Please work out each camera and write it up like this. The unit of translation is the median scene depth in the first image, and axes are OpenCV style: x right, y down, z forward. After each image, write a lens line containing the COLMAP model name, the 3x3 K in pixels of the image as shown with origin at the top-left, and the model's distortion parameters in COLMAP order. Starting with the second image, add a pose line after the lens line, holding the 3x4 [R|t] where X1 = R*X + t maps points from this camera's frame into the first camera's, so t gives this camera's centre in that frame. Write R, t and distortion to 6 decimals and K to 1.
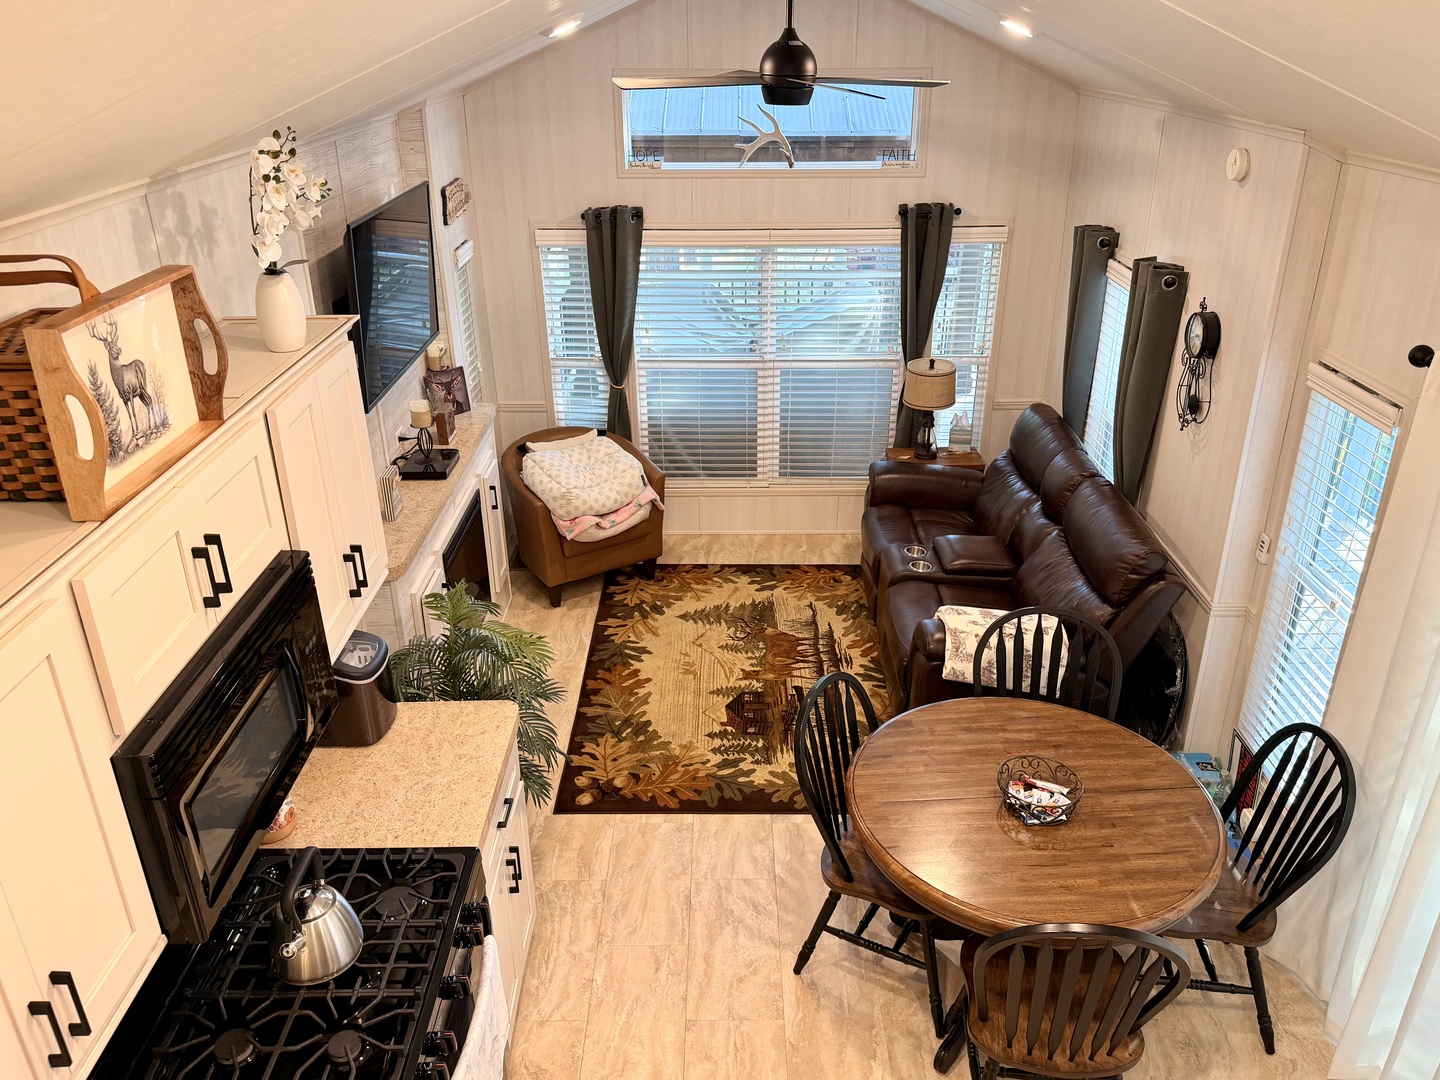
lens RADIAL K [[1106.5, 0, 721.4], [0, 1106.5, 549.1], [0, 0, 1]] dist [0.072555, -0.036089]
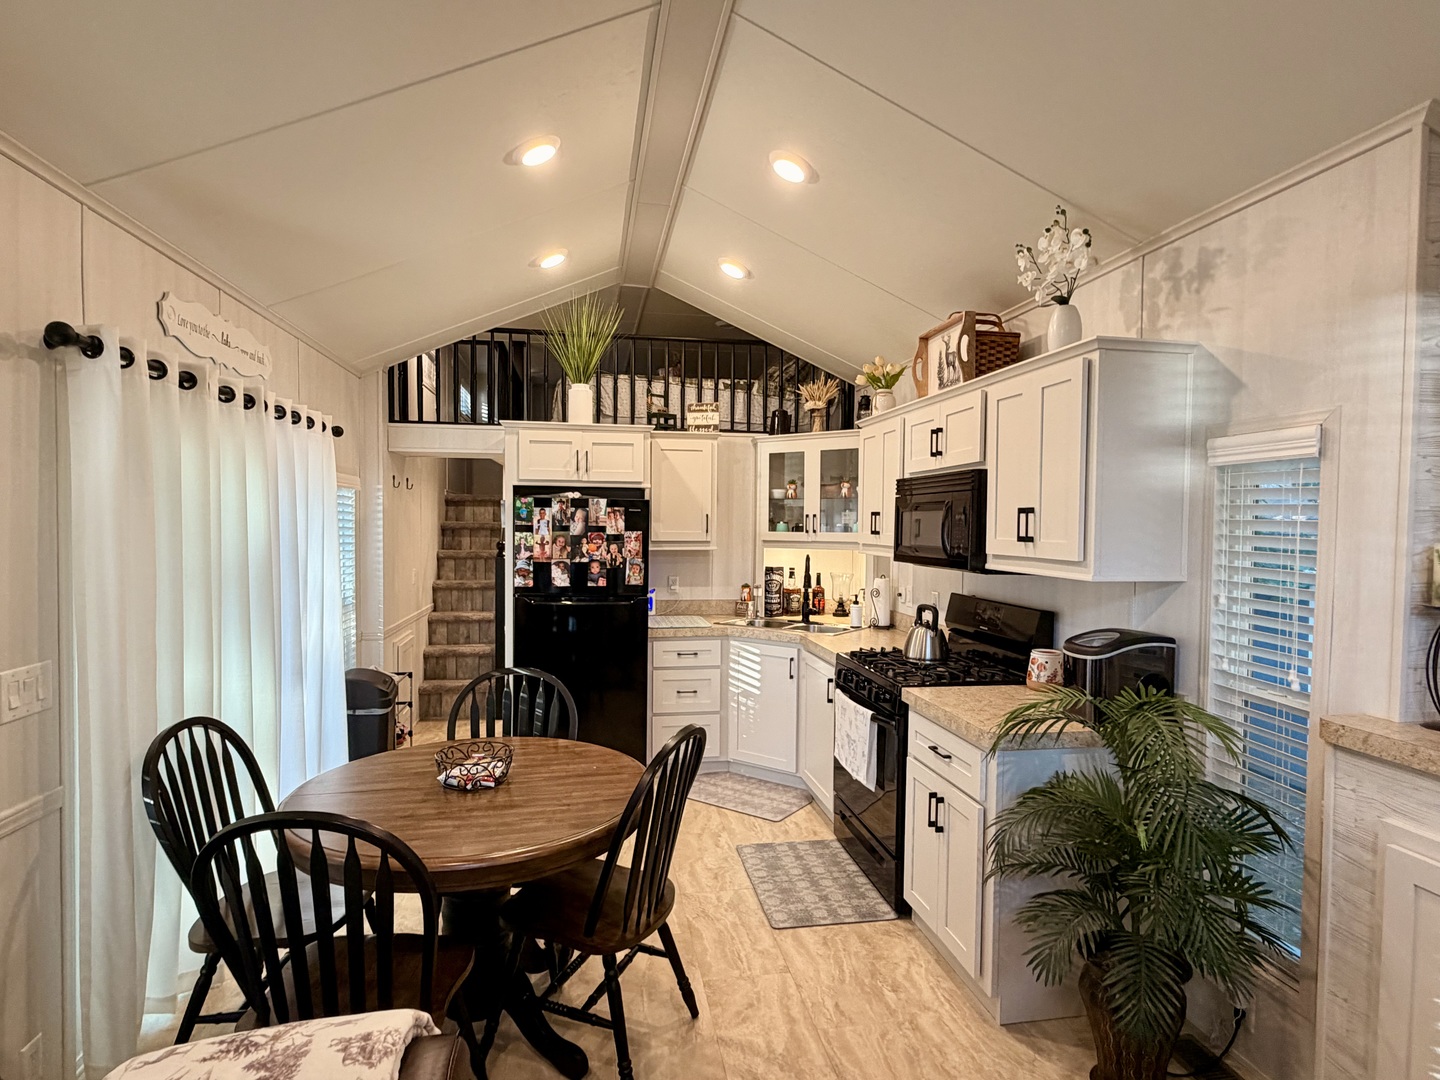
lens RADIAL K [[779.7, 0, 716.2], [0, 779.7, 548.1], [0, 0, 1]] dist [0.007053, -0.002094]
pose [[-0.984797, 0.011322, -0.173340, 0.110073], [-0.070853, 0.884913, 0.460336, -0.193639], [0.158603, 0.465619, -0.870657, 0.940262]]
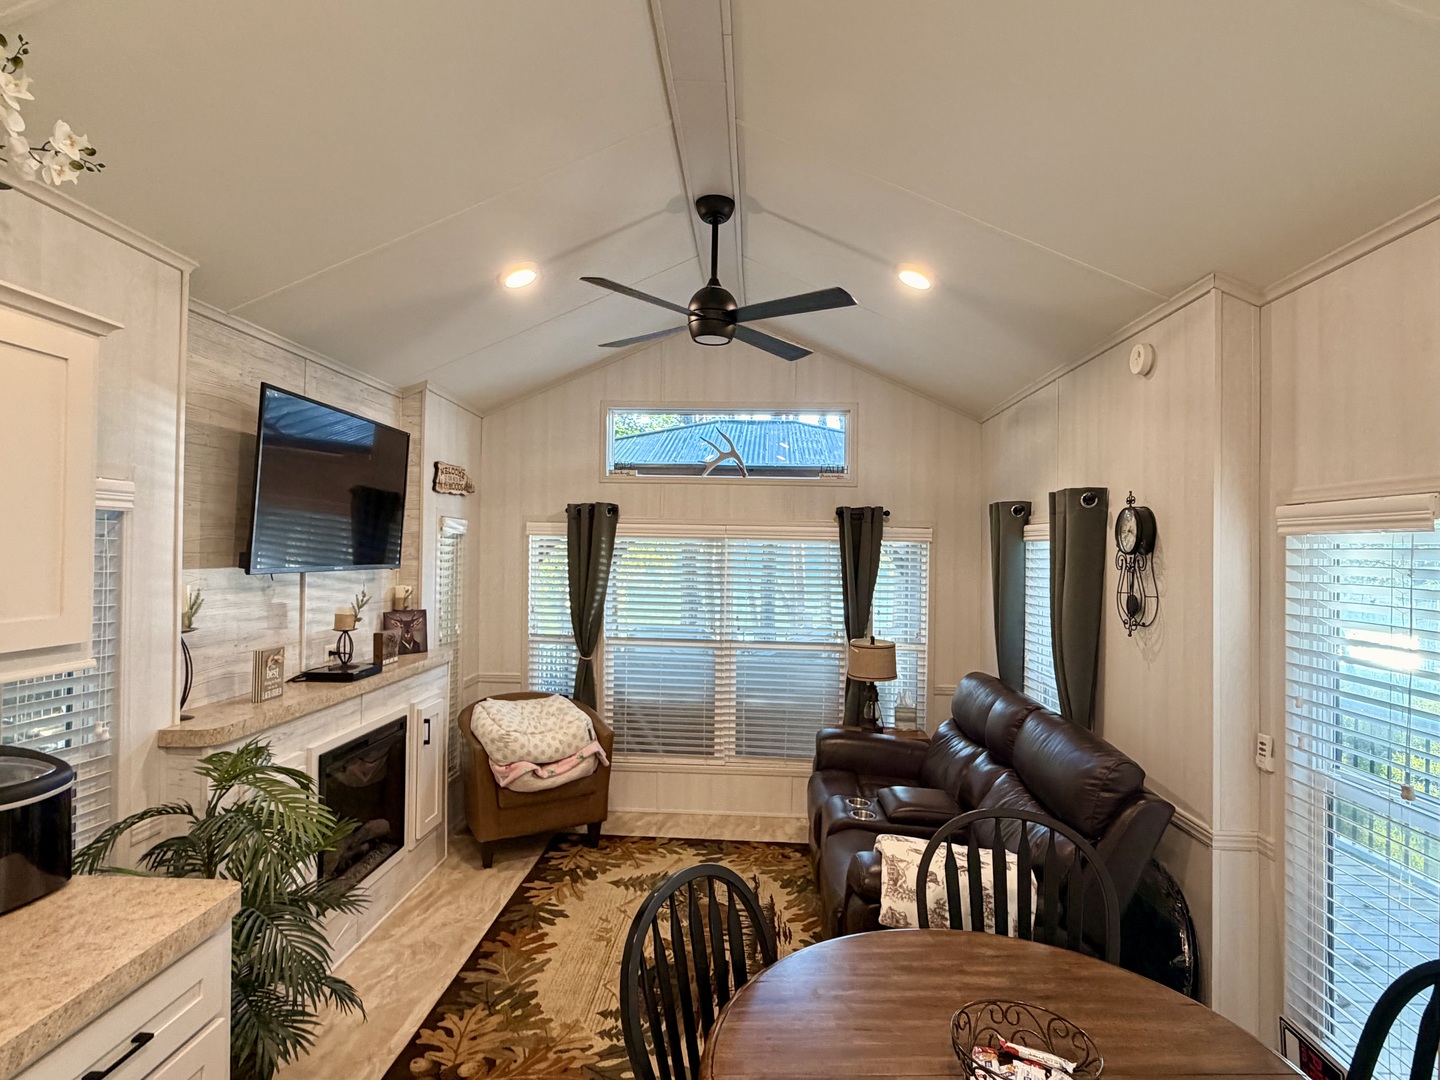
lens RADIAL K [[779.7, 0, 718.7], [0, 779.7, 541.4], [0, 0, 1]] dist [0.007053, -0.002094]
pose [[0.998575, 0.022402, -0.048441, 0.082914], [-0.041465, 0.897086, -0.439906, 0.094725], [0.033601, 0.441288, 0.896736, 0.303459]]
